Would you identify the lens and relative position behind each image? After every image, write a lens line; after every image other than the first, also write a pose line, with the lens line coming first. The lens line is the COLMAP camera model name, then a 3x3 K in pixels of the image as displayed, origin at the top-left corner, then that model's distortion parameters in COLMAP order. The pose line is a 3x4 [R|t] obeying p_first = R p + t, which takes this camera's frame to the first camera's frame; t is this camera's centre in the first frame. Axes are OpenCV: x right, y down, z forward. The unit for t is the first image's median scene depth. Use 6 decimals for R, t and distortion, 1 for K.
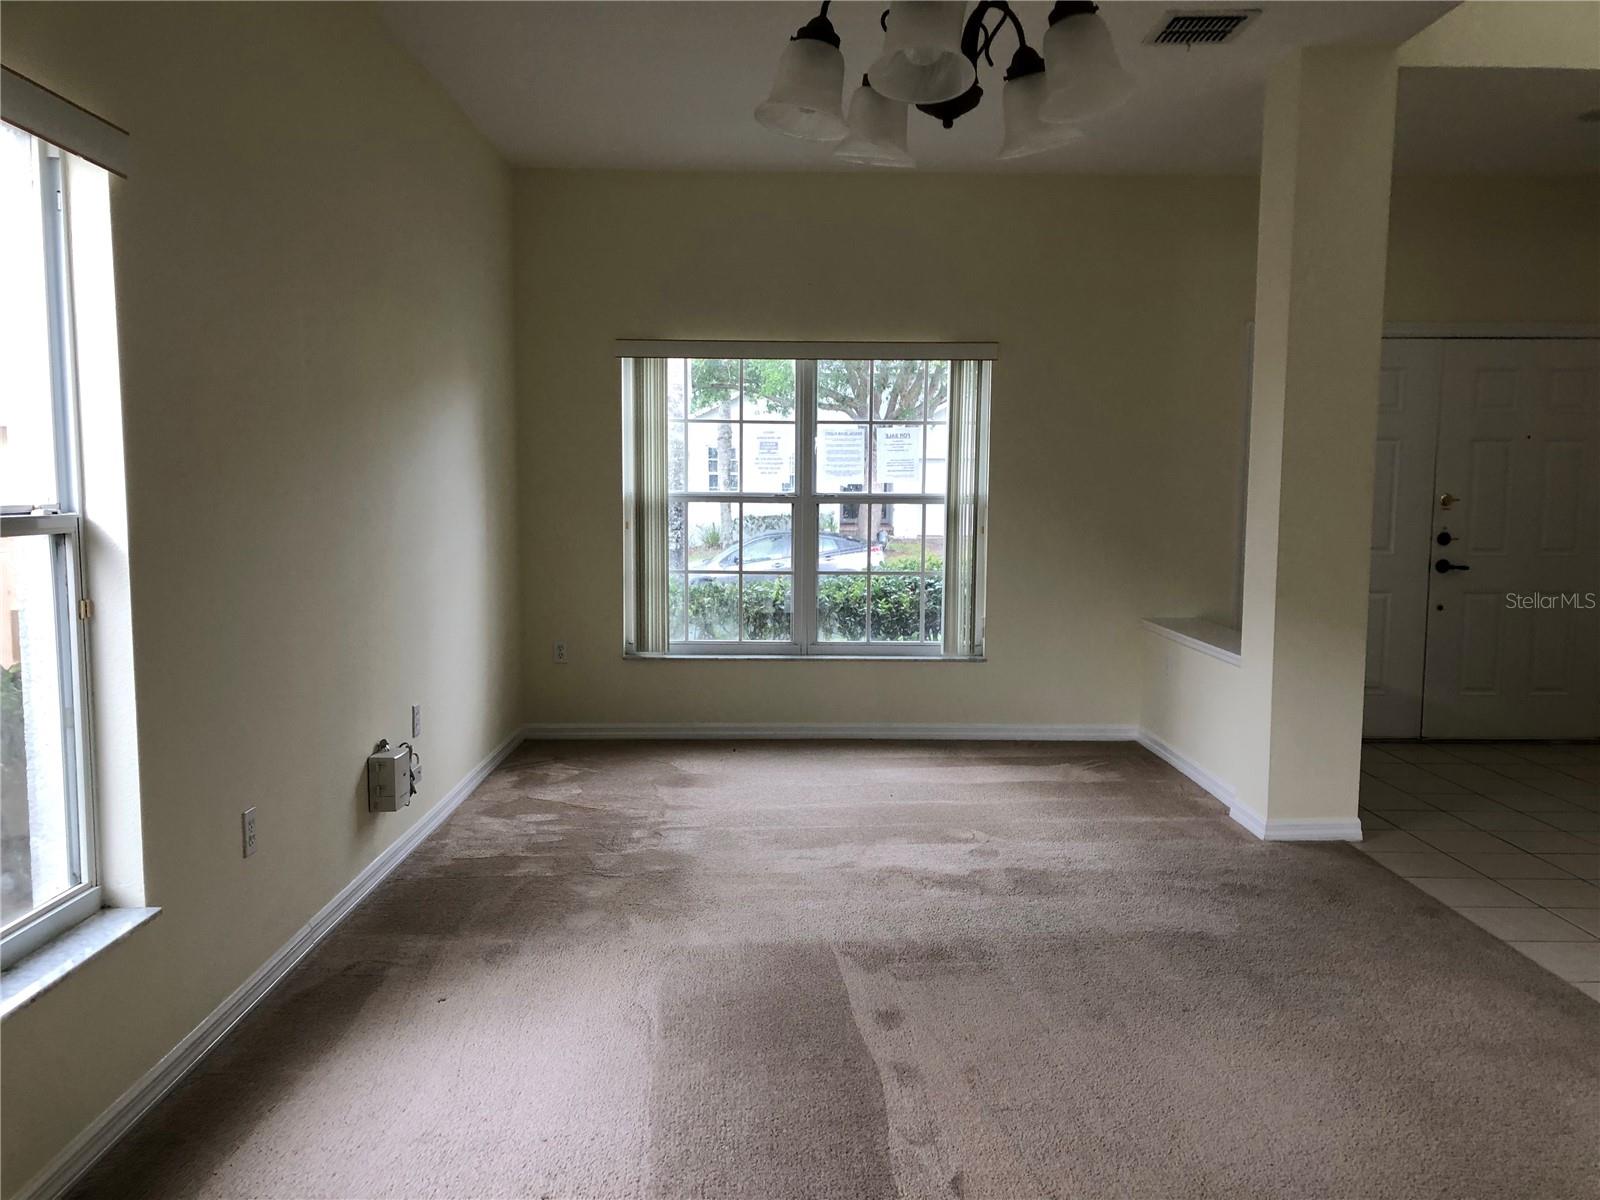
lens RADIAL K [[1311.6, 0, 820.6], [0, 1311.6, 601.7], [0, 0, 1]] dist [0.058185, -0.086616]
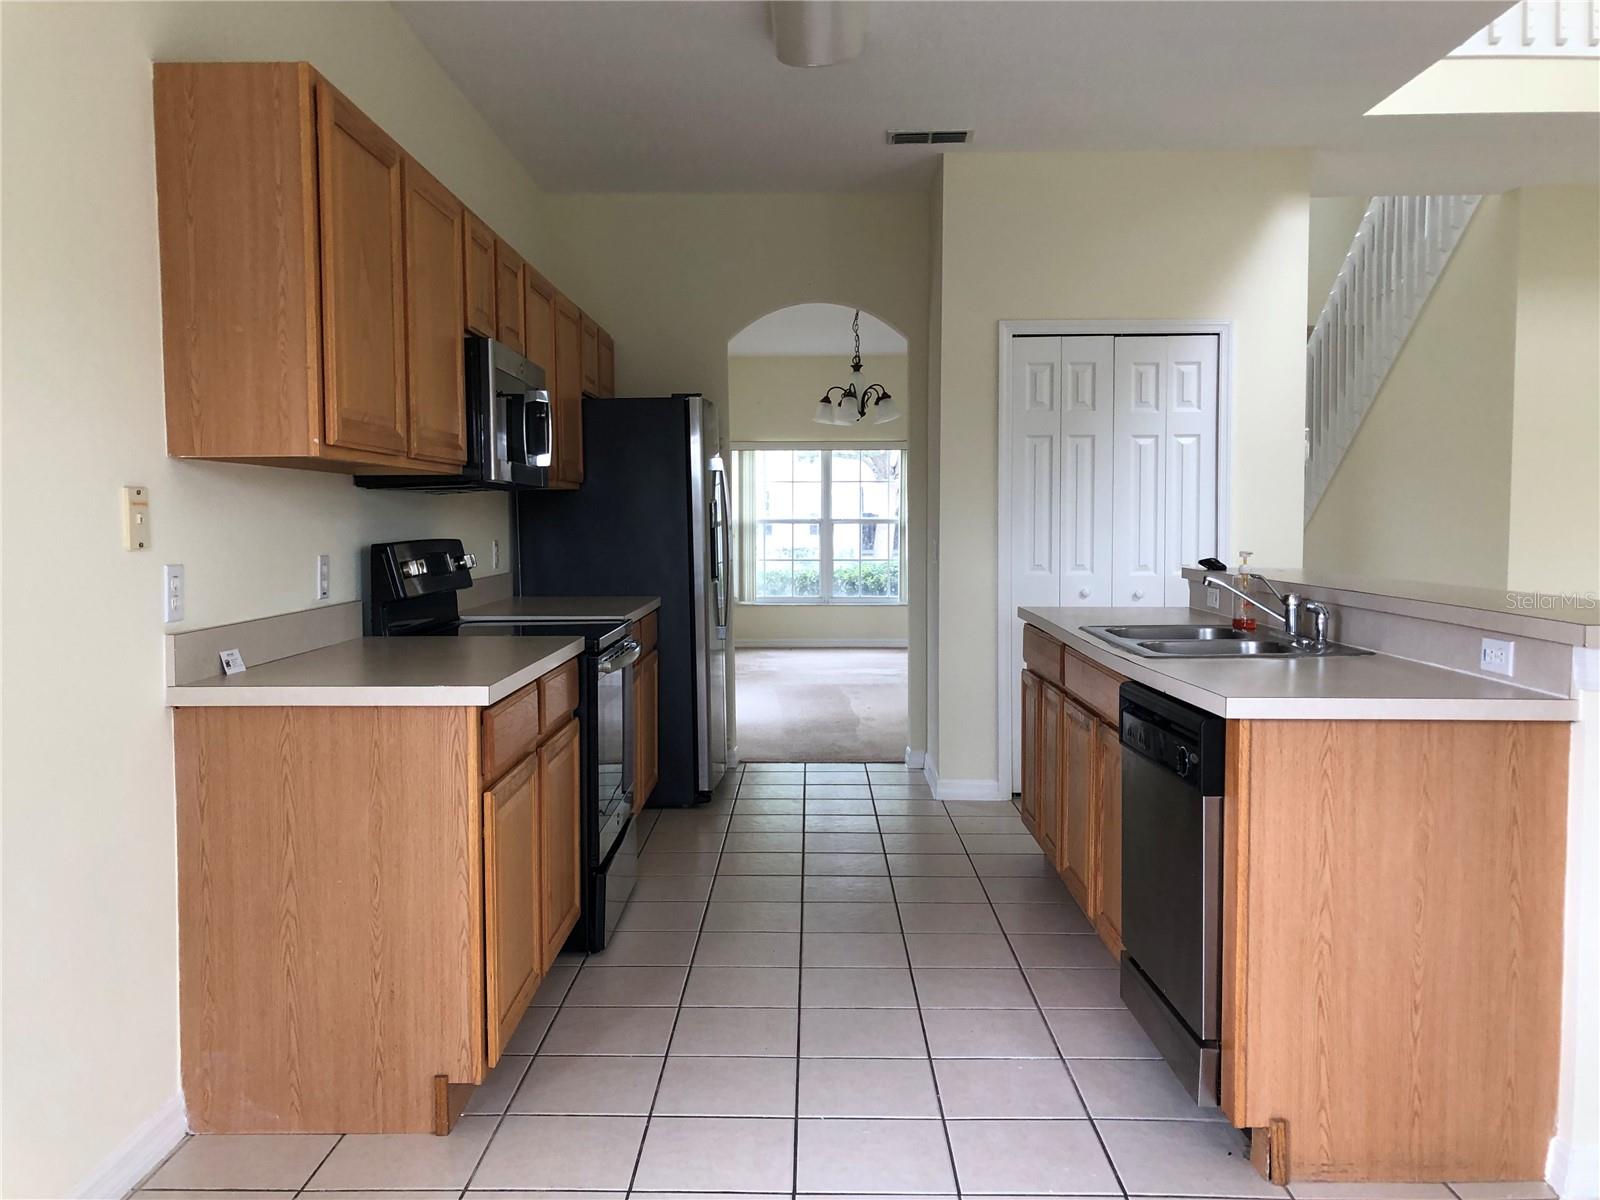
lens RADIAL K [[1311.6, 0, 820.6], [0, 1311.6, 601.7], [0, 0, 1]] dist [0.058185, -0.086616]
pose [[0.999790, -0.005396, -0.019745, 0.017358], [0.004986, 0.999772, -0.020757, 0.078554], [0.019853, 0.020654, 0.999590, -0.919145]]
